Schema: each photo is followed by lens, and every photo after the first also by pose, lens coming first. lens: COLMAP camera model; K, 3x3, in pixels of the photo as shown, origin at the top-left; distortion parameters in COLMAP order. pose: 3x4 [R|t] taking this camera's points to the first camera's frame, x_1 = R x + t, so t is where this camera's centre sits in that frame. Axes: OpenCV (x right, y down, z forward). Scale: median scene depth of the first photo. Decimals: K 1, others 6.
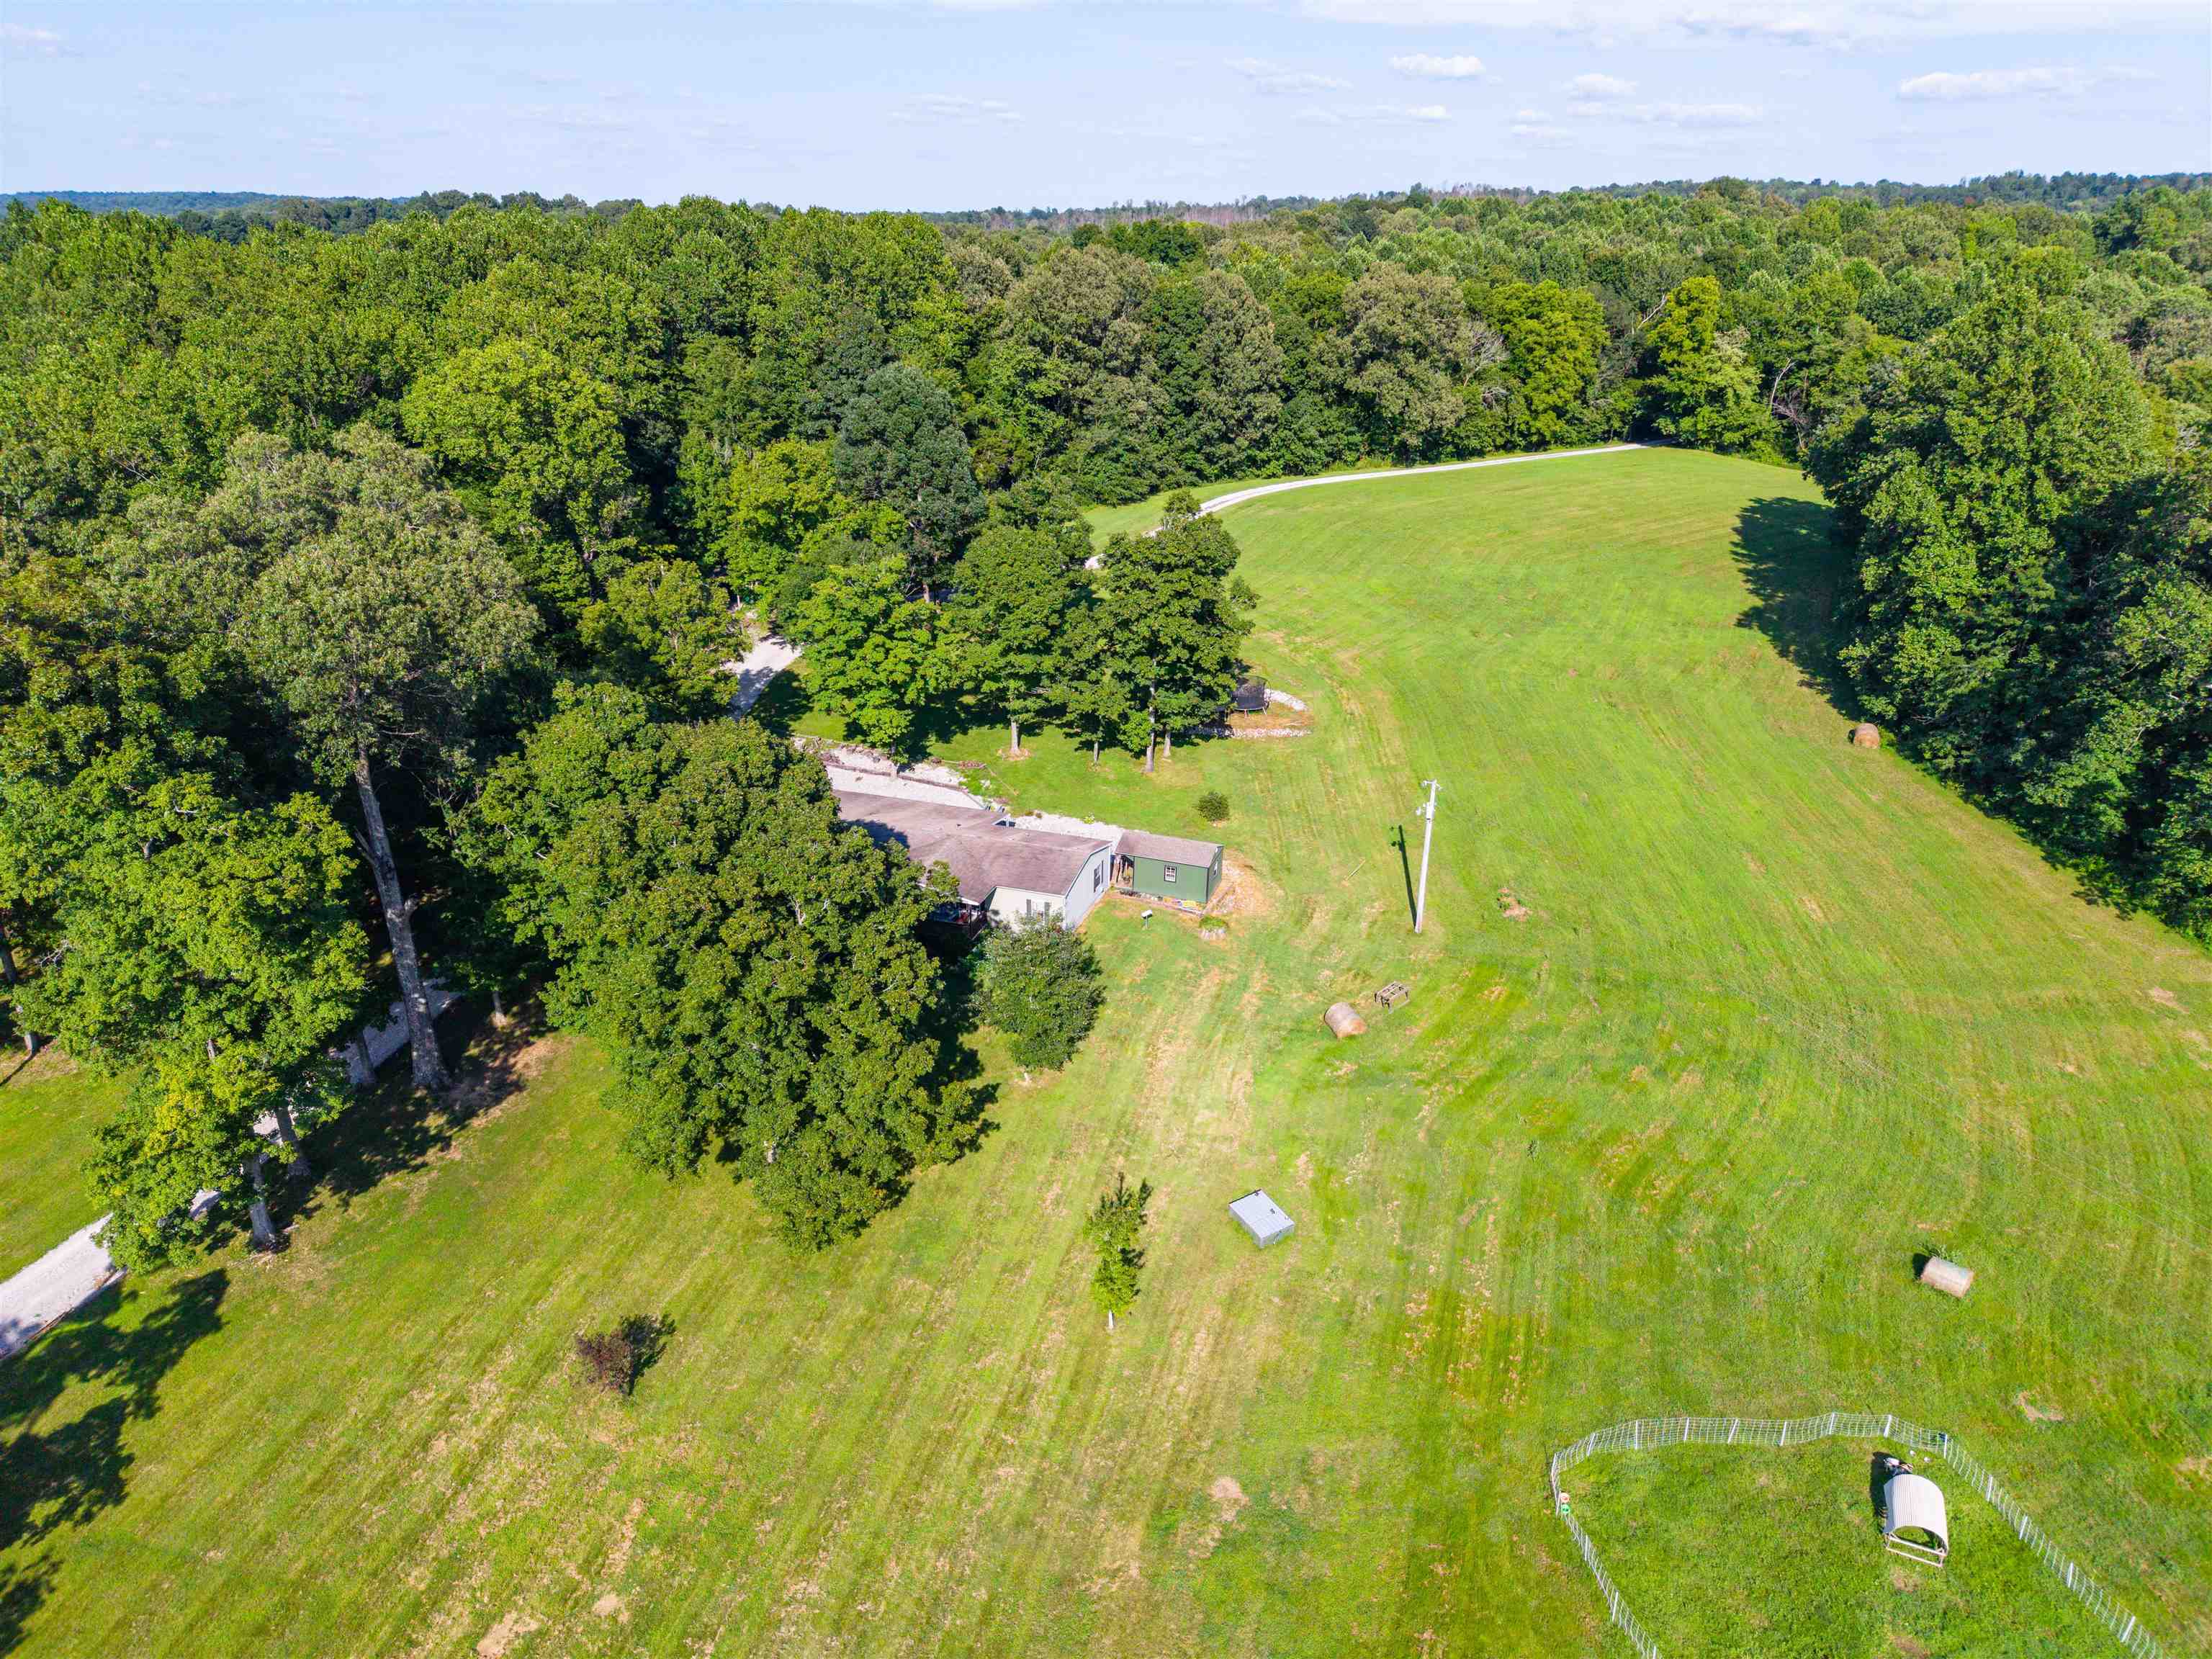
lens RADIAL K [[1480.4, 0, 1101.8], [0, 1480.4, 838.4], [0, 0, 1]] dist [0.000721, 0.000012]
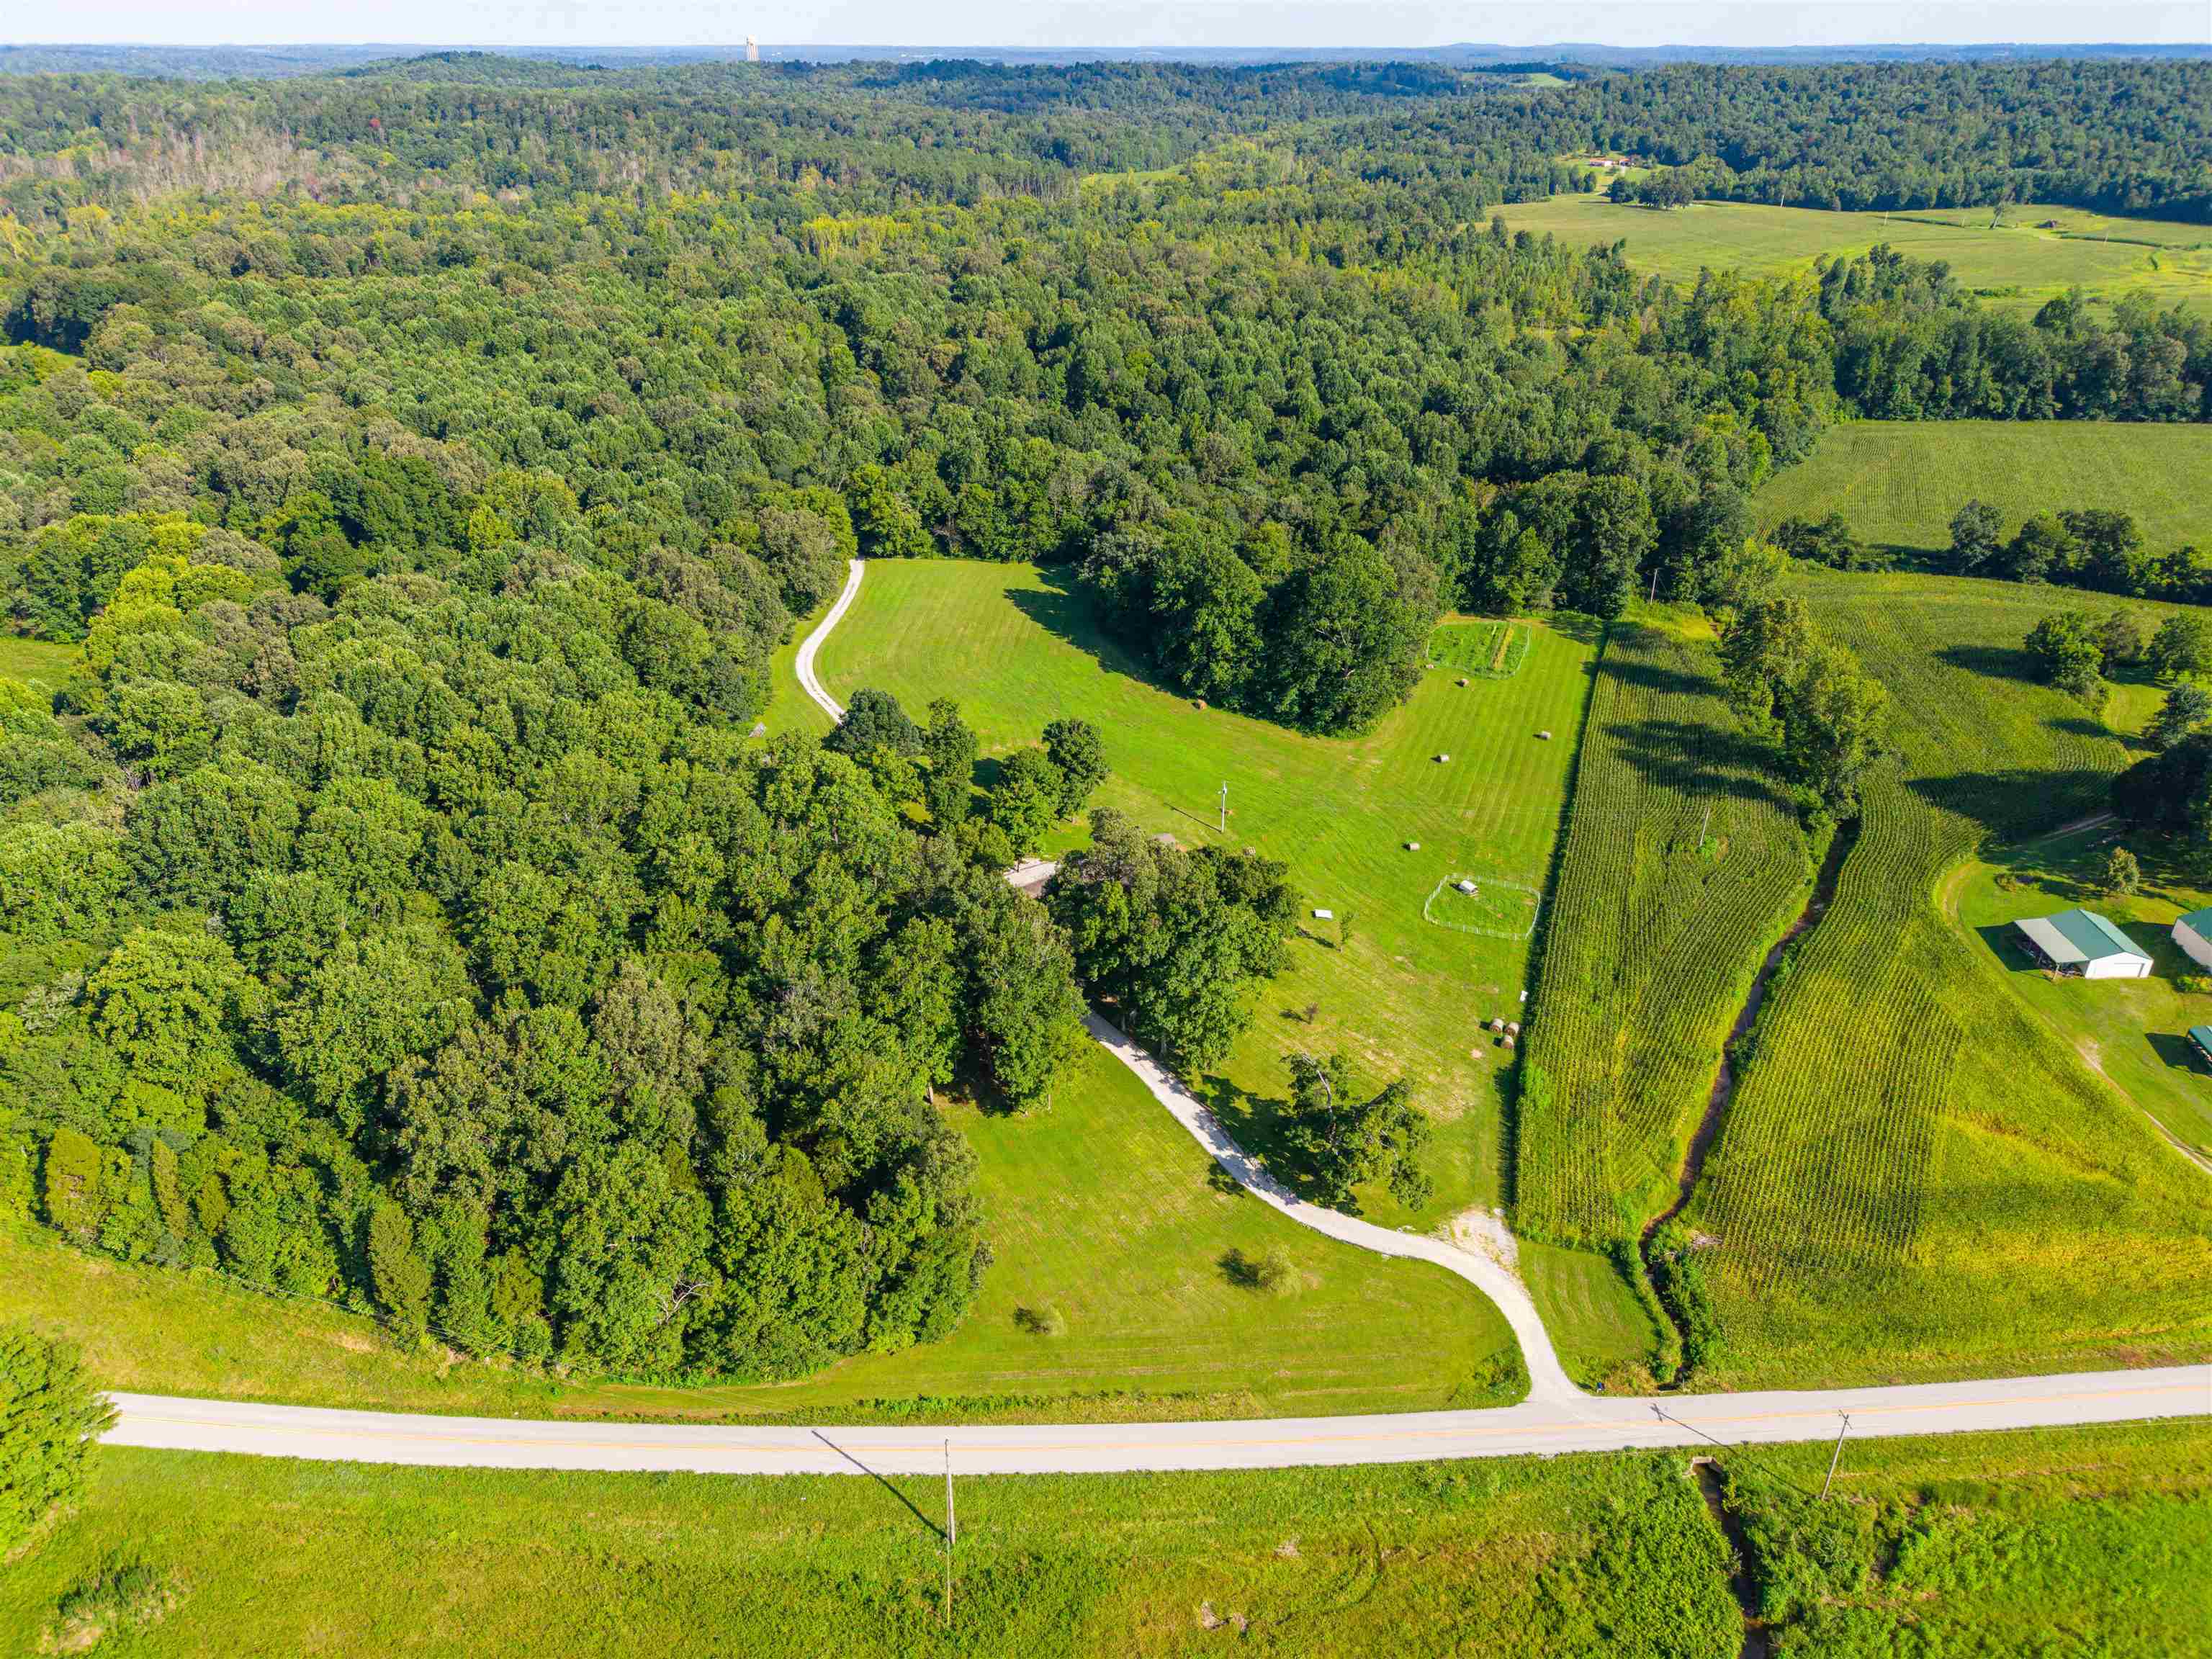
lens RADIAL K [[1484.2, 0, 1109.6], [0, 1484.2, 833.6], [0, 0, 1]] dist [0.009714, -0.003068]
pose [[0.530557, -0.401358, 0.746606, -1.774962], [0.327779, 0.909421, 0.255956, -0.643324], [-0.781710, 0.108923, 0.614057, -0.500883]]
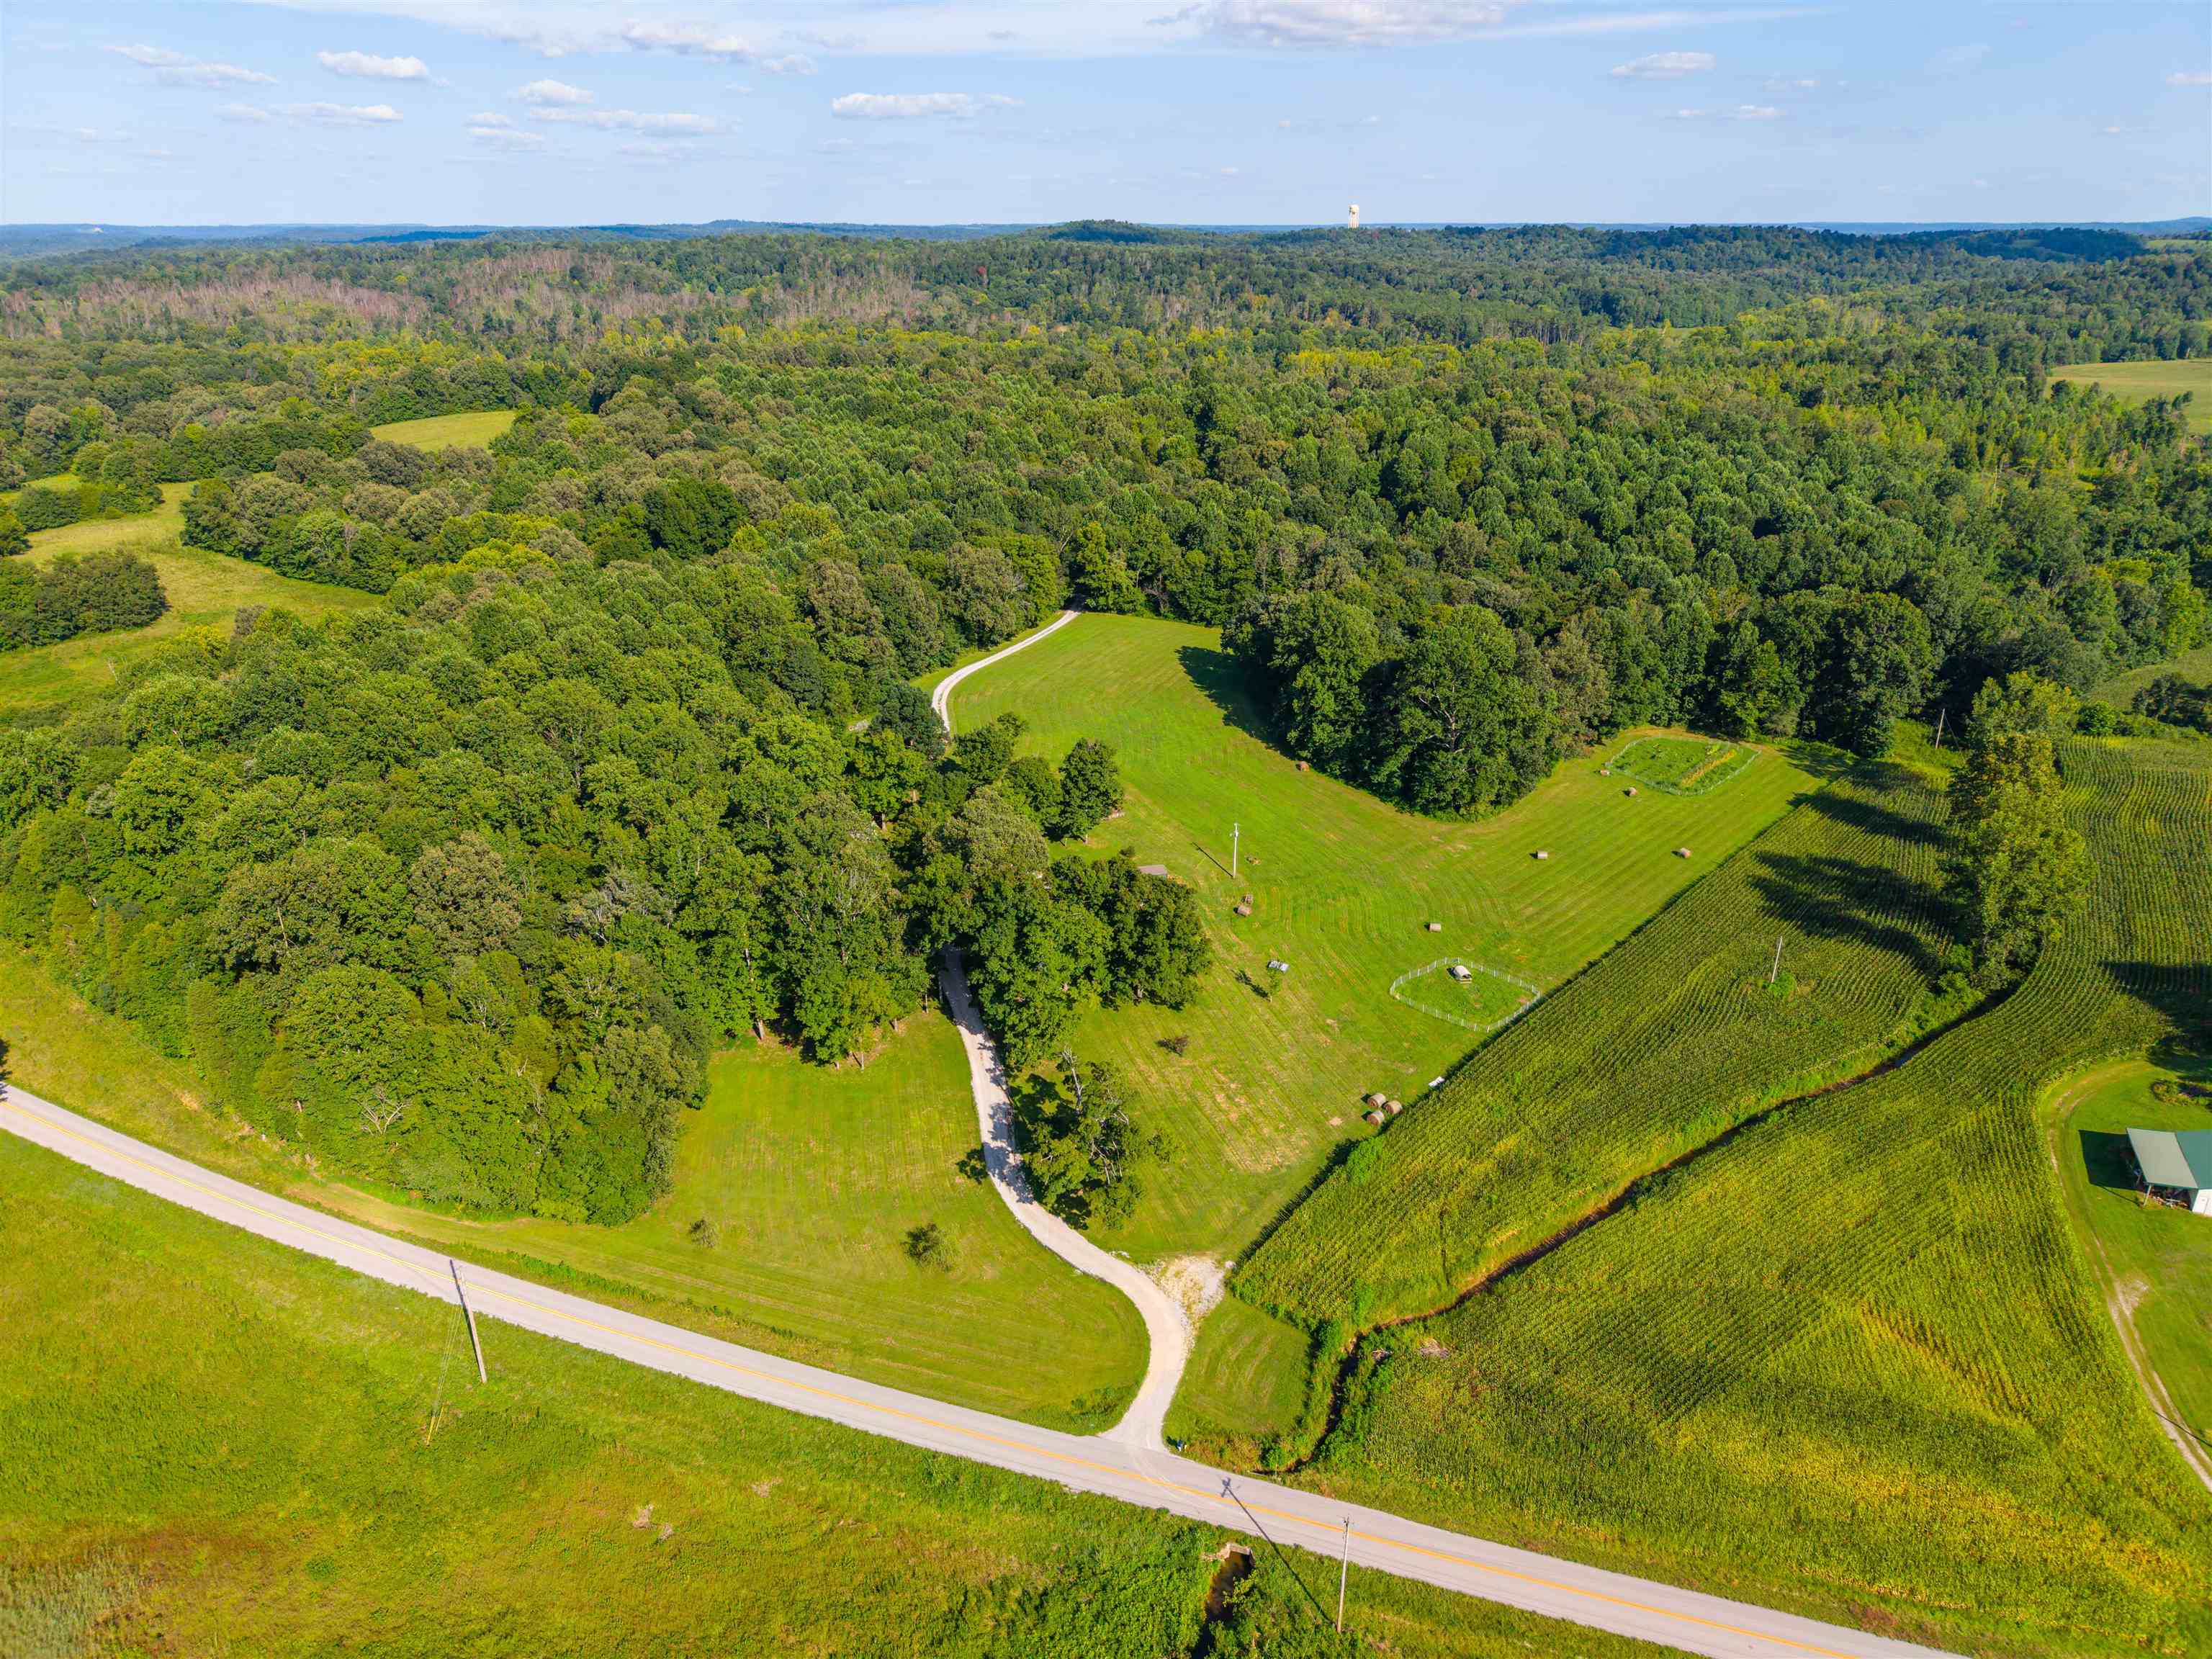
lens RADIAL K [[1484.2, 0, 1109.6], [0, 1484.2, 833.6], [0, 0, 1]] dist [0.009714, -0.003068]
pose [[0.814294, -0.225403, 0.534900, -1.247567], [0.227900, 0.971675, 0.062518, -0.211063], [-0.533841, 0.070995, 0.842599, -1.044257]]
